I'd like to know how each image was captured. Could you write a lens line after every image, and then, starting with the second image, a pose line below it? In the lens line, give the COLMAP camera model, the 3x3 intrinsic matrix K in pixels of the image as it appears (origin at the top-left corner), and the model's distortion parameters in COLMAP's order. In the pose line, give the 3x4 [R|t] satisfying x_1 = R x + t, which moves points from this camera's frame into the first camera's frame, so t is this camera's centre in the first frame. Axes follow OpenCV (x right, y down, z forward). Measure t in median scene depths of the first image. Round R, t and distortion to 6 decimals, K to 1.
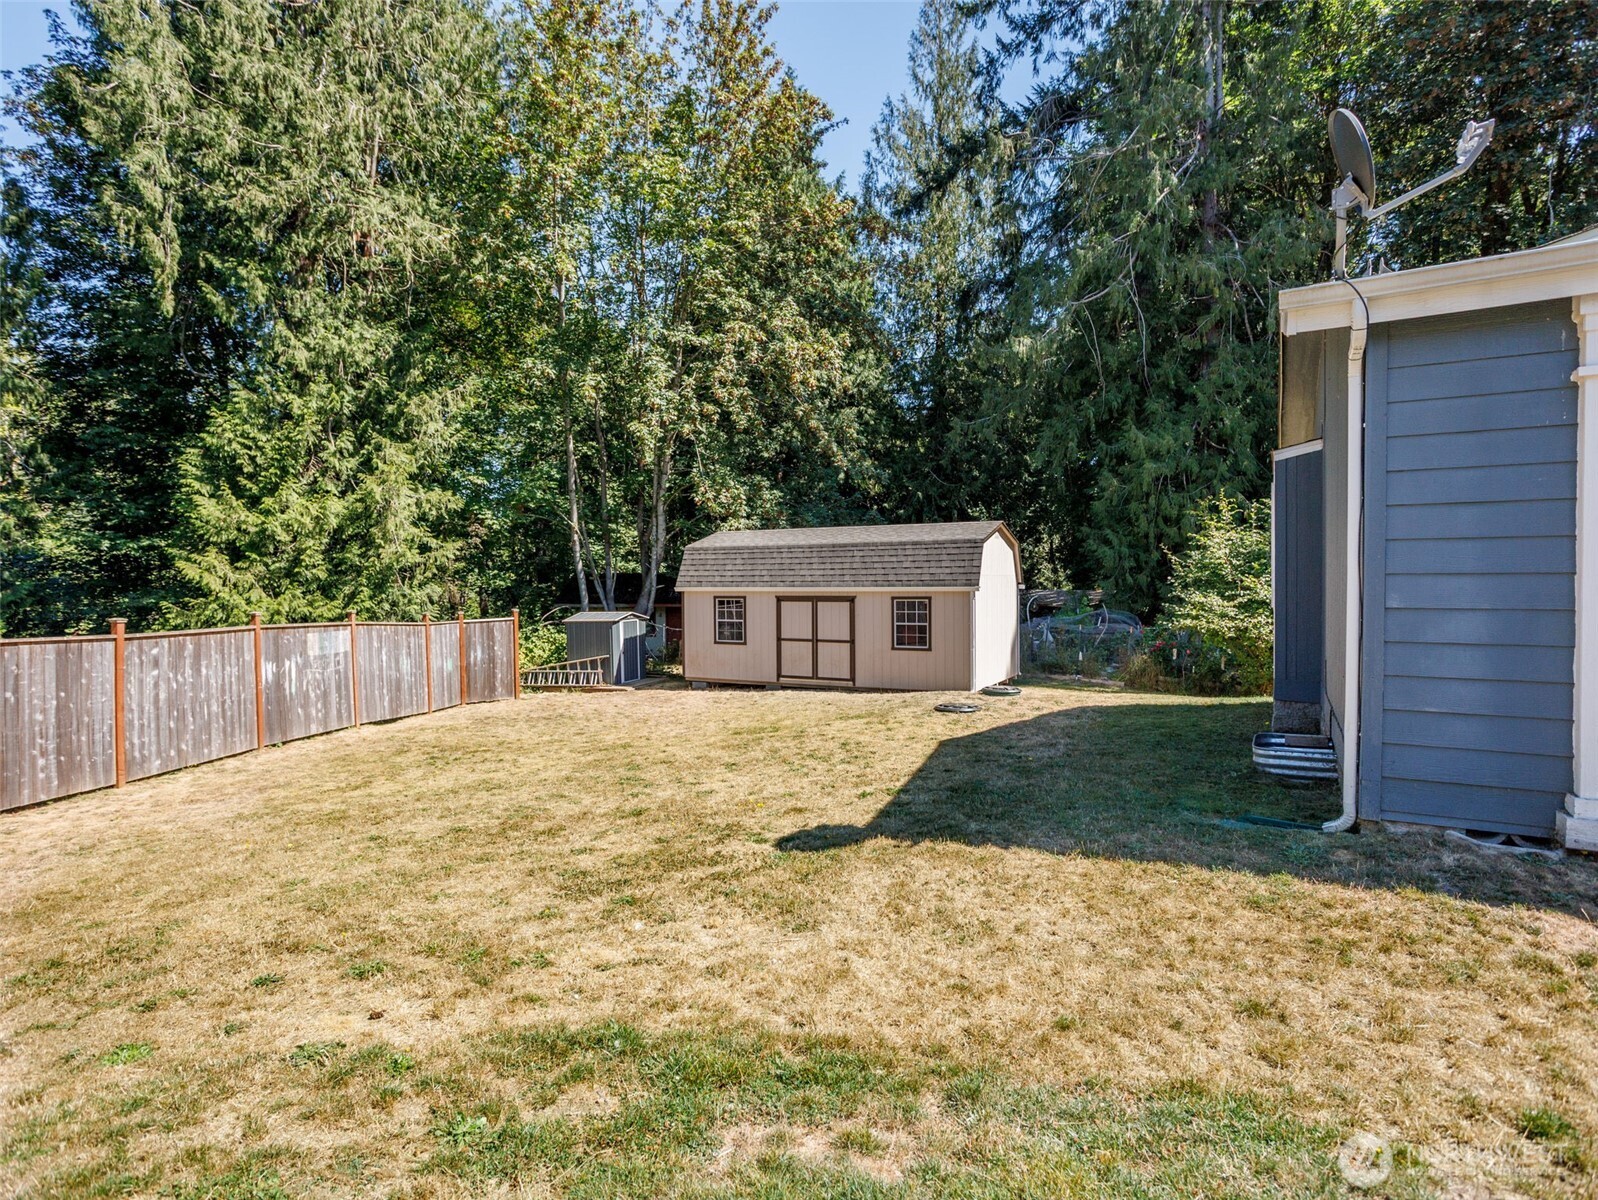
lens RADIAL K [[870.0, 0, 766.4], [0, 870.0, 586.9], [0, 0, 1]] dist [-0.037642, 0.023447]
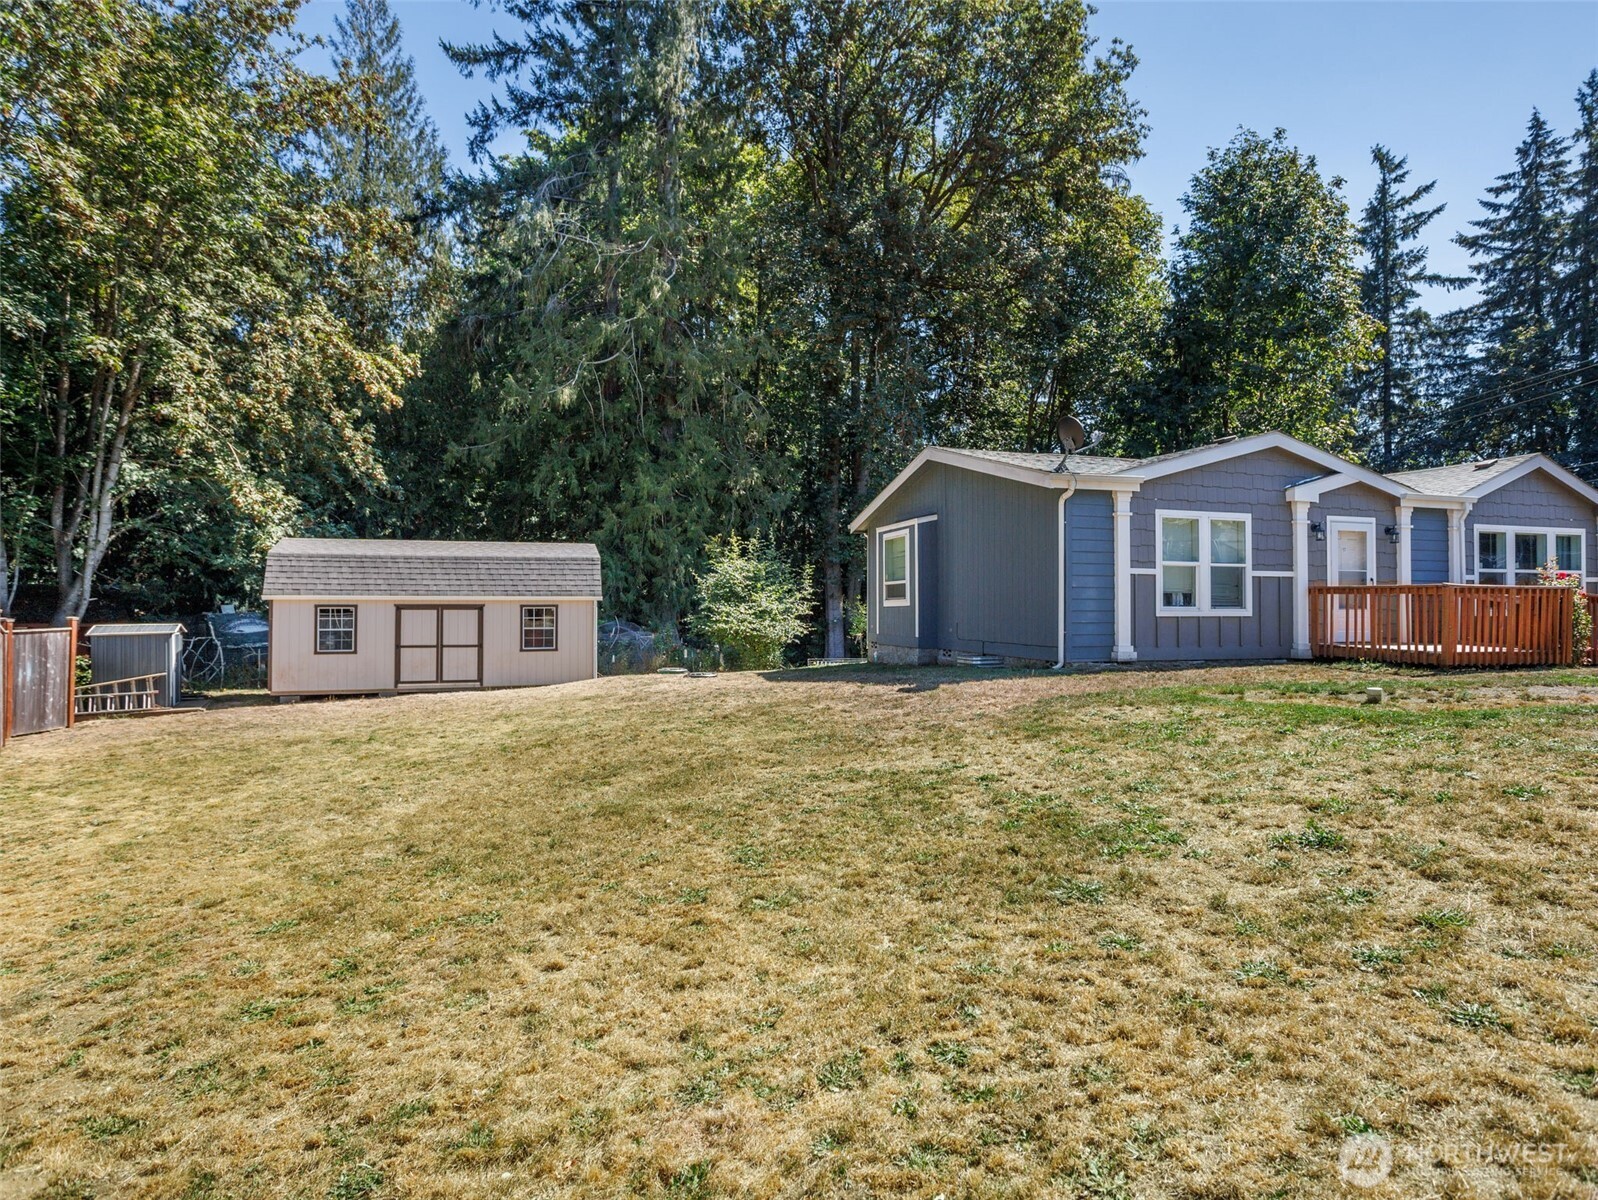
lens RADIAL K [[870.0, 0, 834.3], [0, 870.0, 578.5], [0, 0, 1]] dist [-0.037642, 0.023447]
pose [[0.691961, 0.028447, 0.721375, -1.876115], [0.000957, 0.999186, -0.040320, 0.109144], [-0.721935, 0.028590, 0.691370, -0.422193]]
